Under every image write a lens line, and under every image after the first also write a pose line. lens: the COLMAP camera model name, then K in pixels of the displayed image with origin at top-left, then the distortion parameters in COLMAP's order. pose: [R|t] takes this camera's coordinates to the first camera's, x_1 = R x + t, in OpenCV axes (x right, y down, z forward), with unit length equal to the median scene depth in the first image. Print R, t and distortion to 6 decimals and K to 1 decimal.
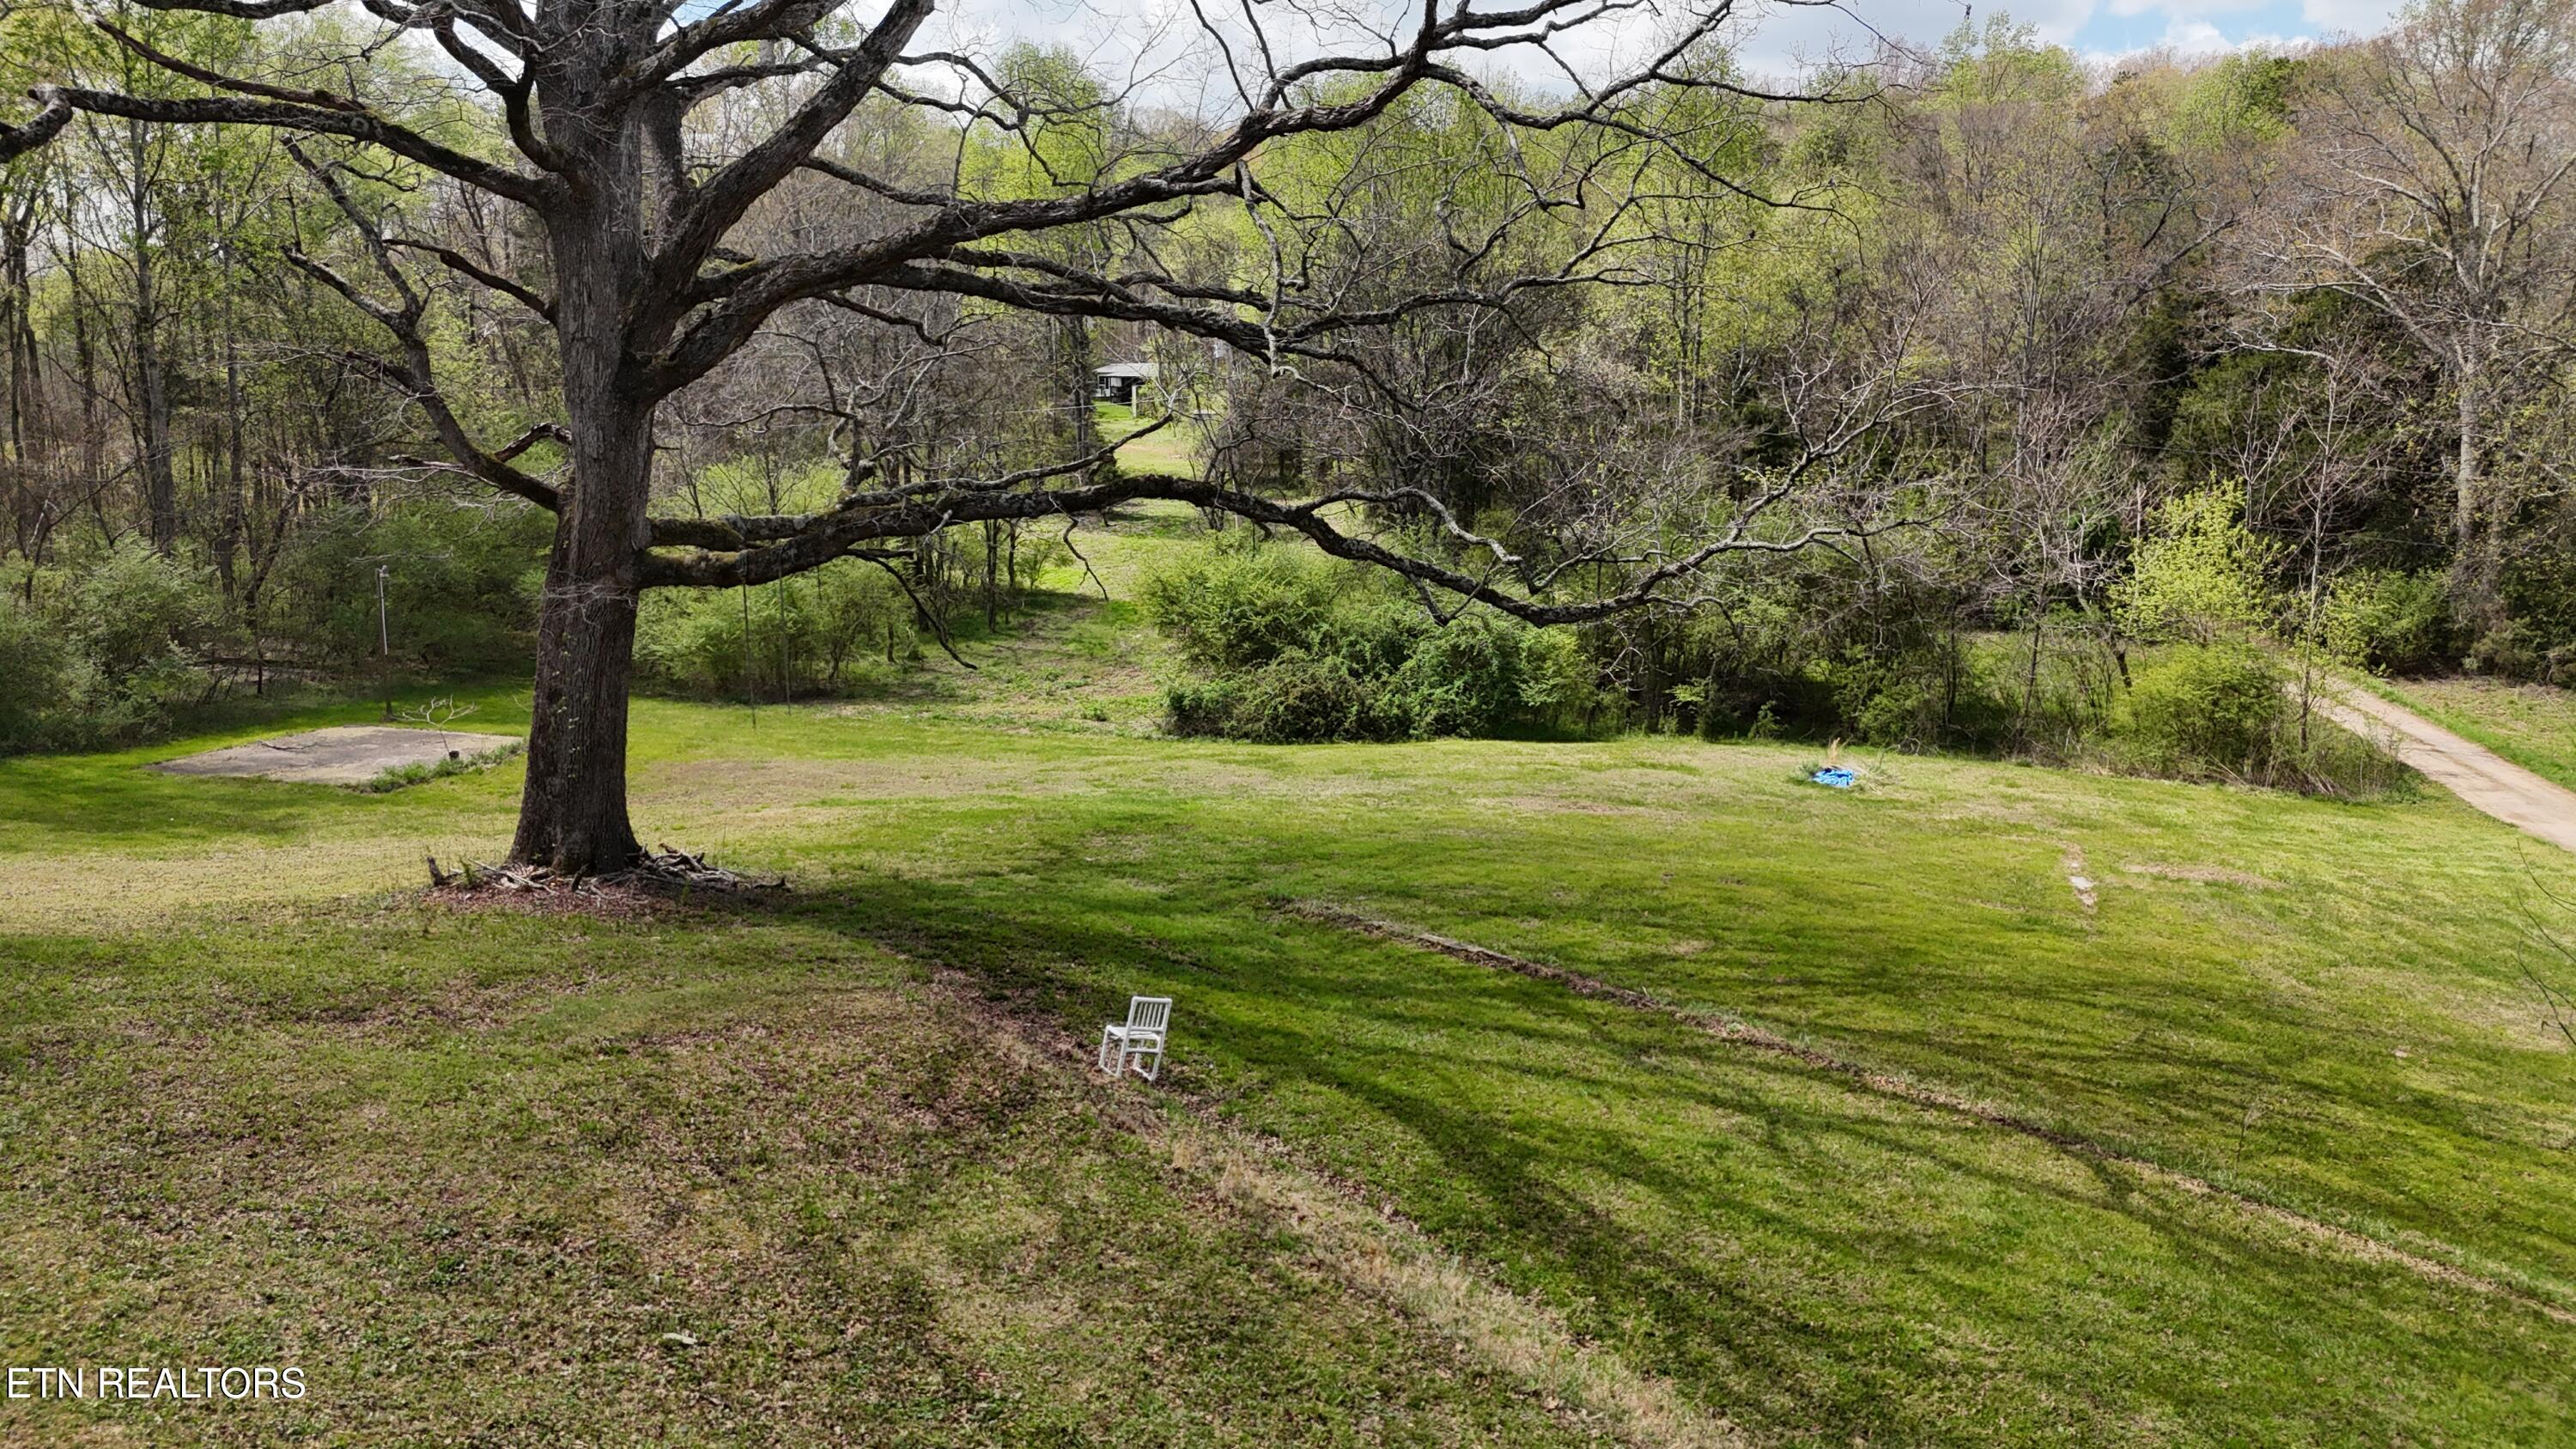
lens RADIAL K [[1883.3, 0, 1284.6], [0, 1883.3, 735.4], [0, 0, 1]] dist [0.053046, -0.046298]
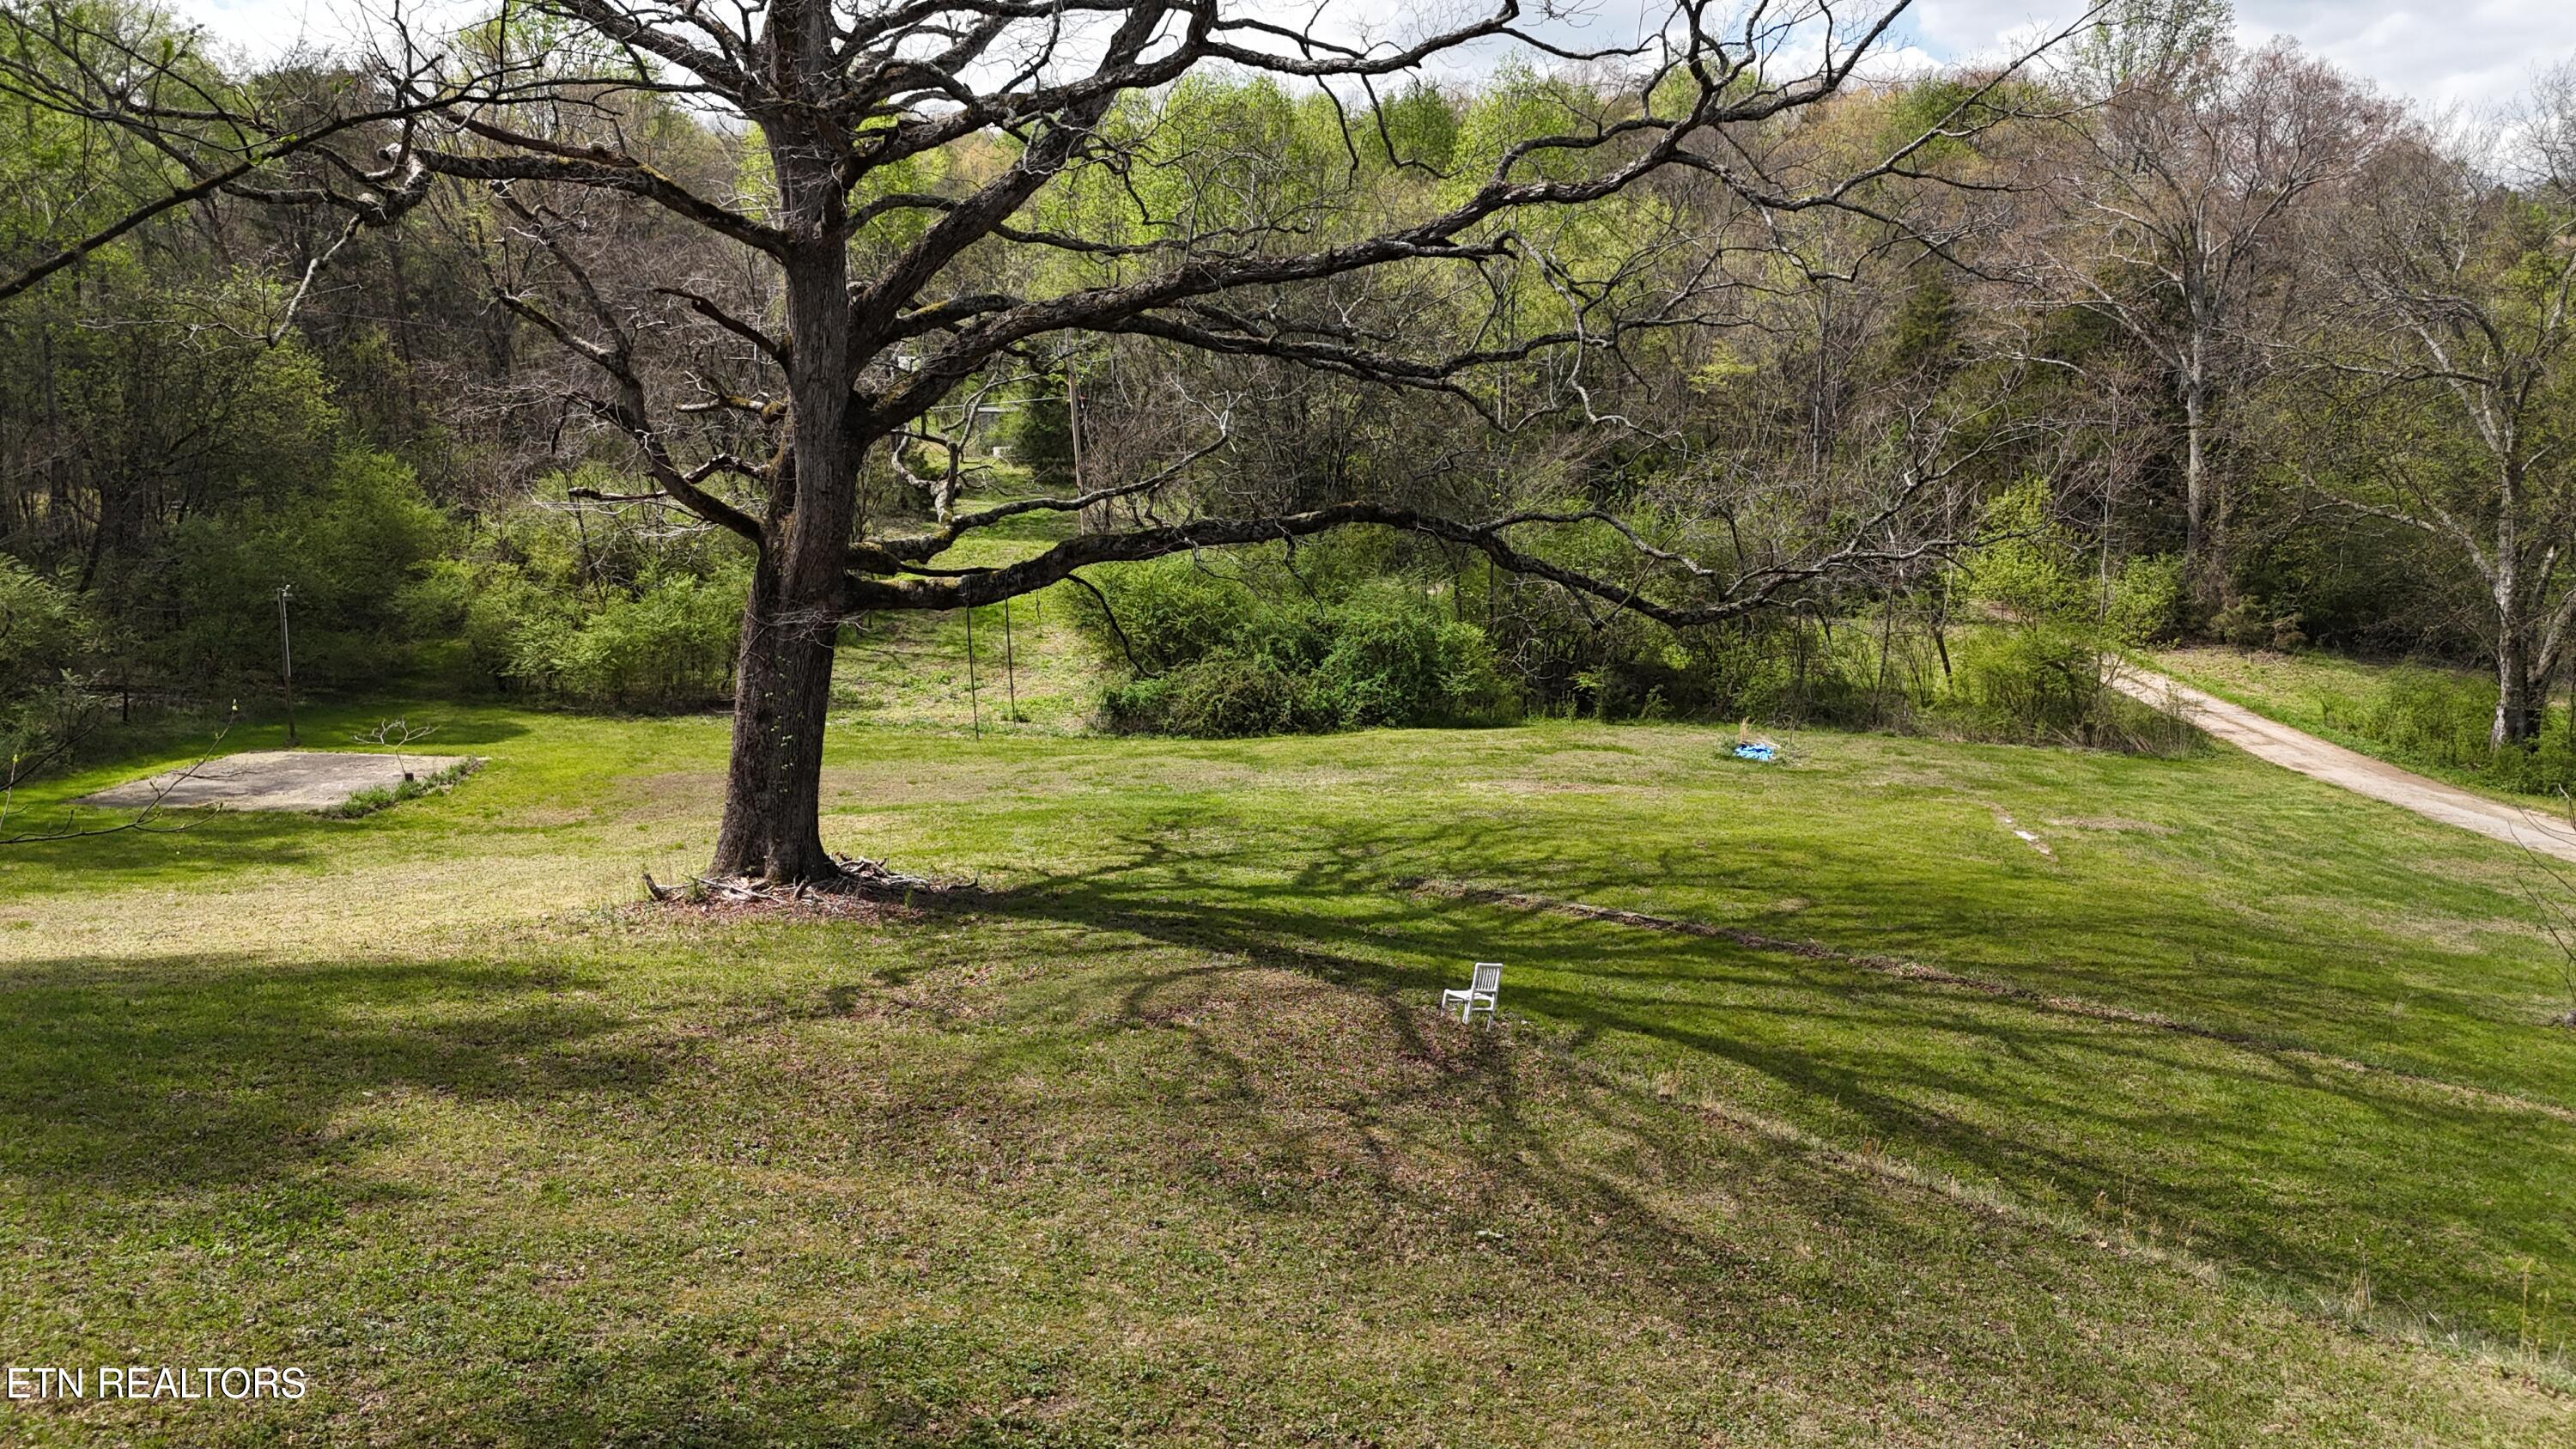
lens RADIAL K [[1883.3, 0, 1274.6], [0, 1883.3, 734.2], [0, 0, 1]] dist [0.053046, -0.046298]
pose [[0.986208, -0.032250, 0.162339, -0.148556], [0.031420, 0.999477, 0.007675, -0.005205], [-0.162502, -0.002468, 0.986705, -0.044521]]
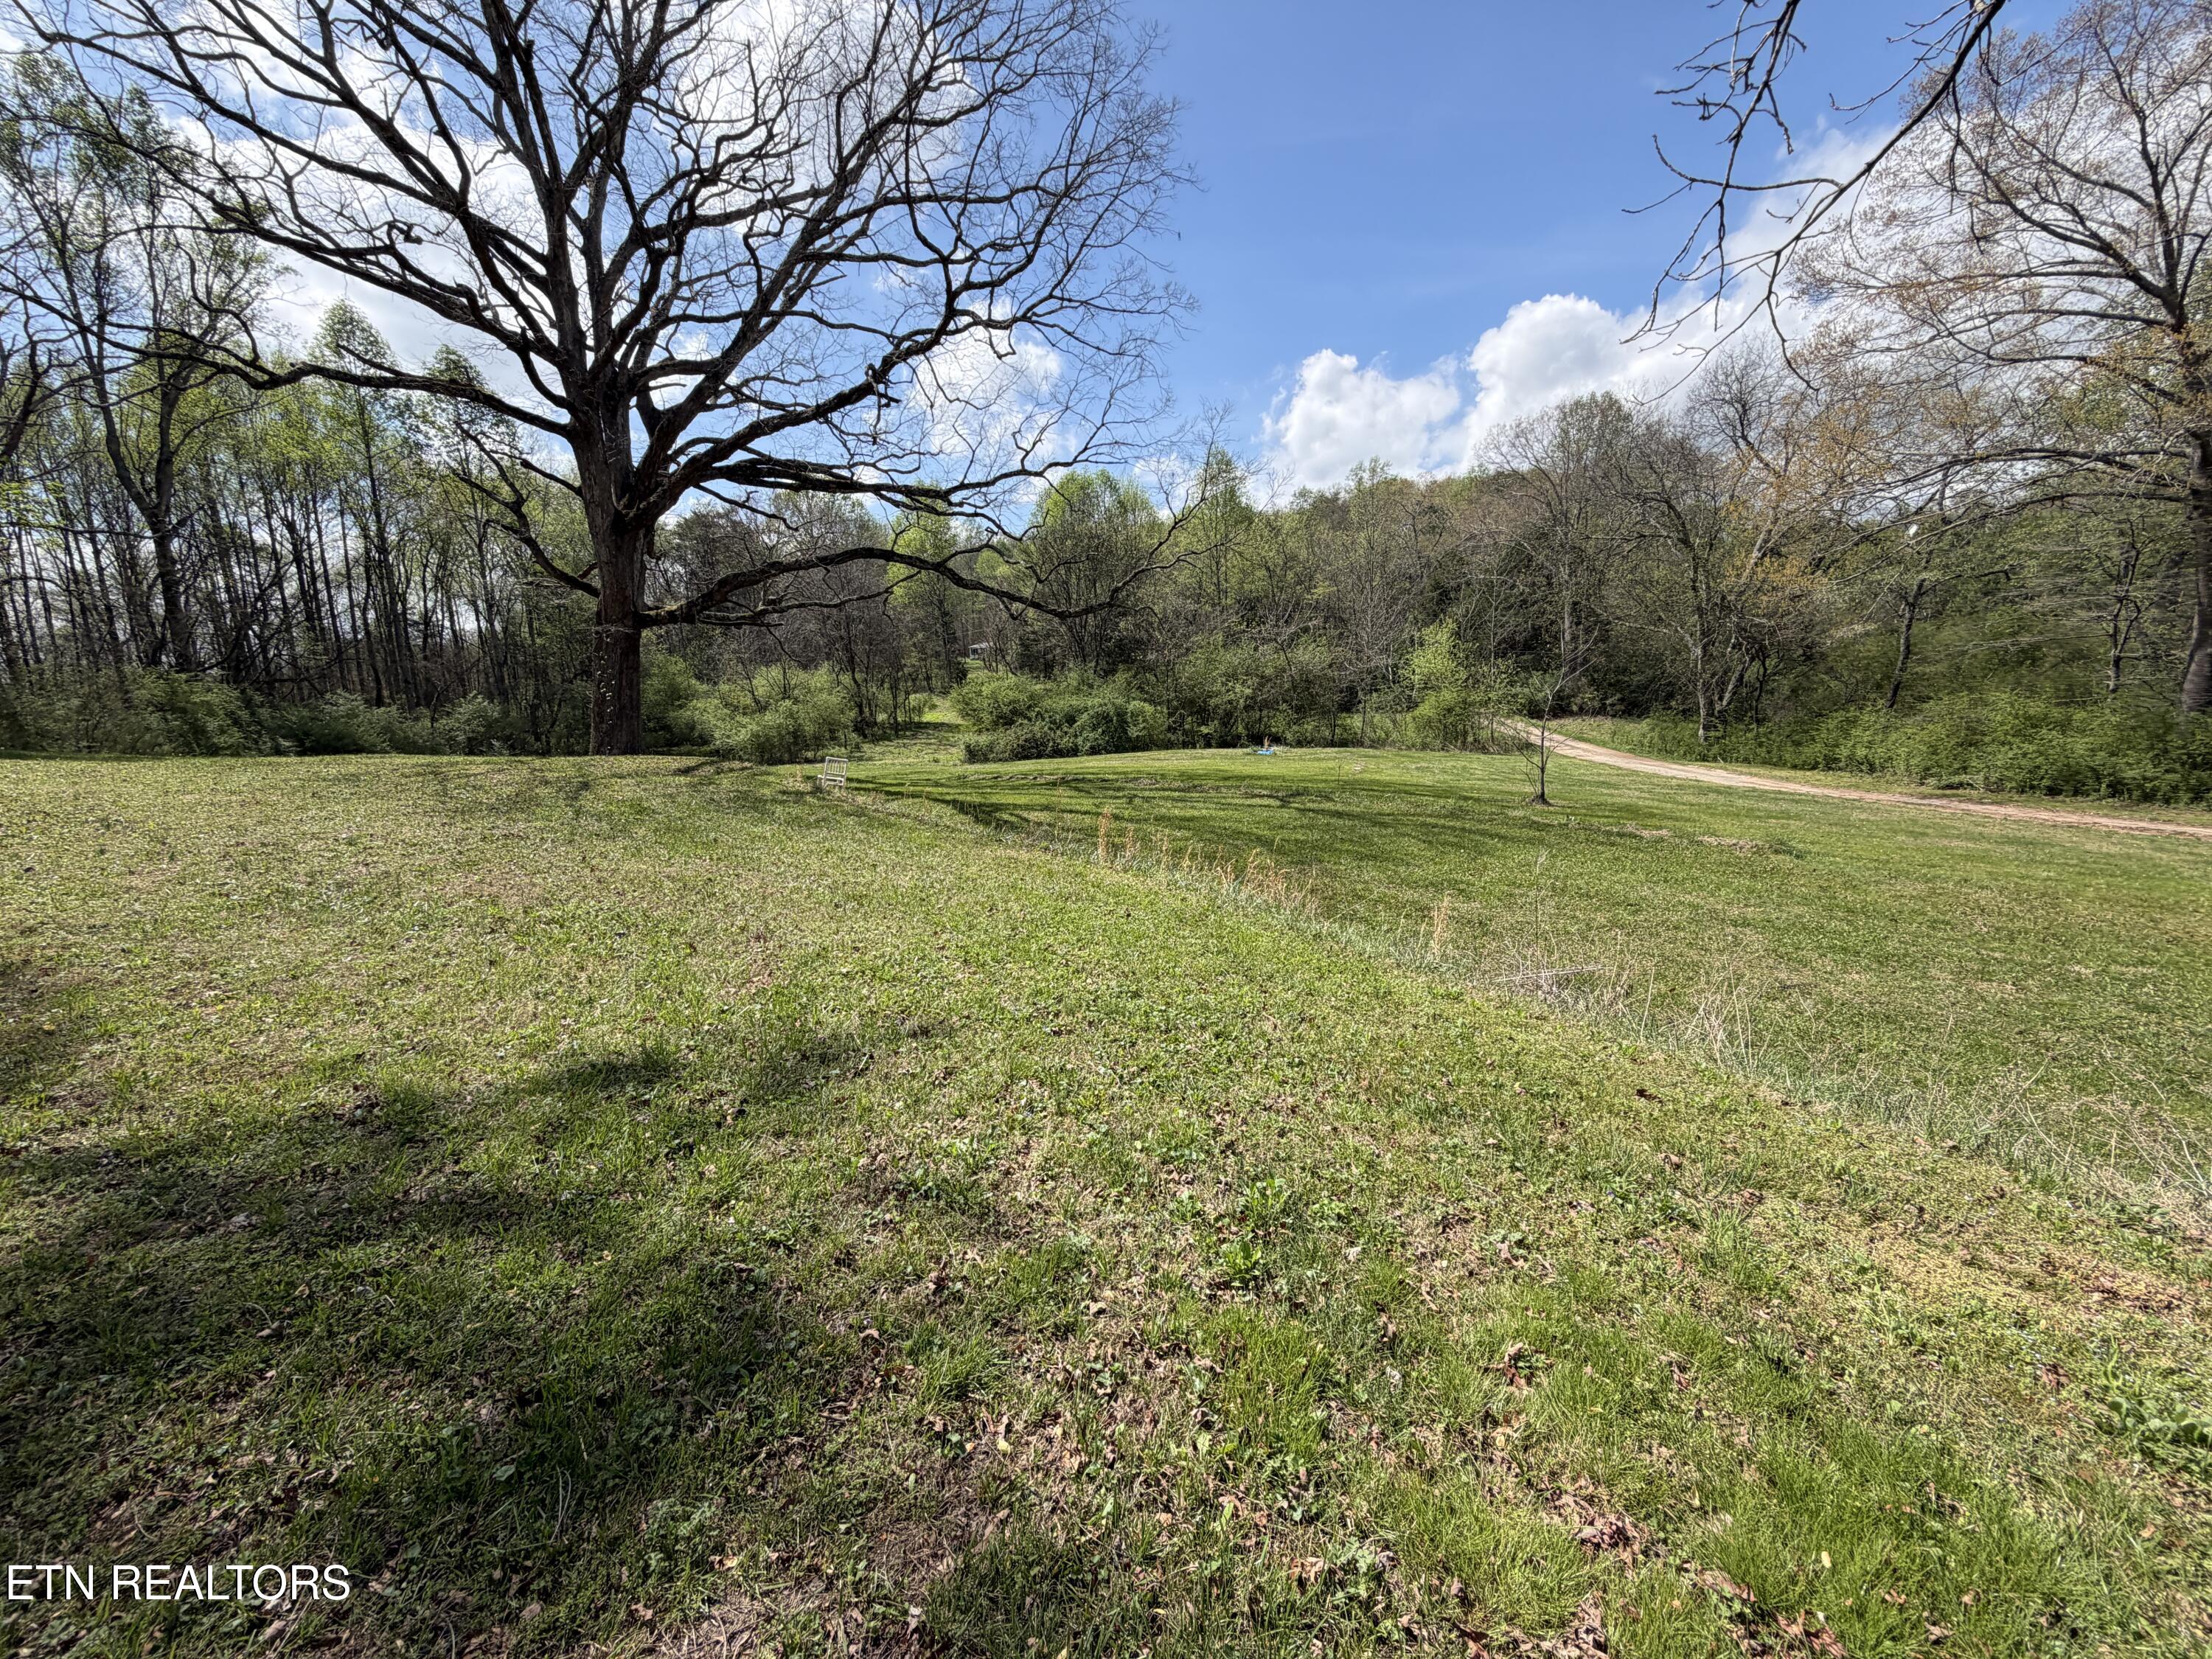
lens RADIAL K [[883.1, 0, 1107.3], [0, 883.1, 830.2], [0, 0, 1]] dist [-0.001698, 0.000598]
pose [[0.998345, -0.053220, 0.021803, 0.077172], [0.053289, 0.998576, -0.002605, 0.092291], [-0.021634, 0.003763, 0.999759, 0.007841]]
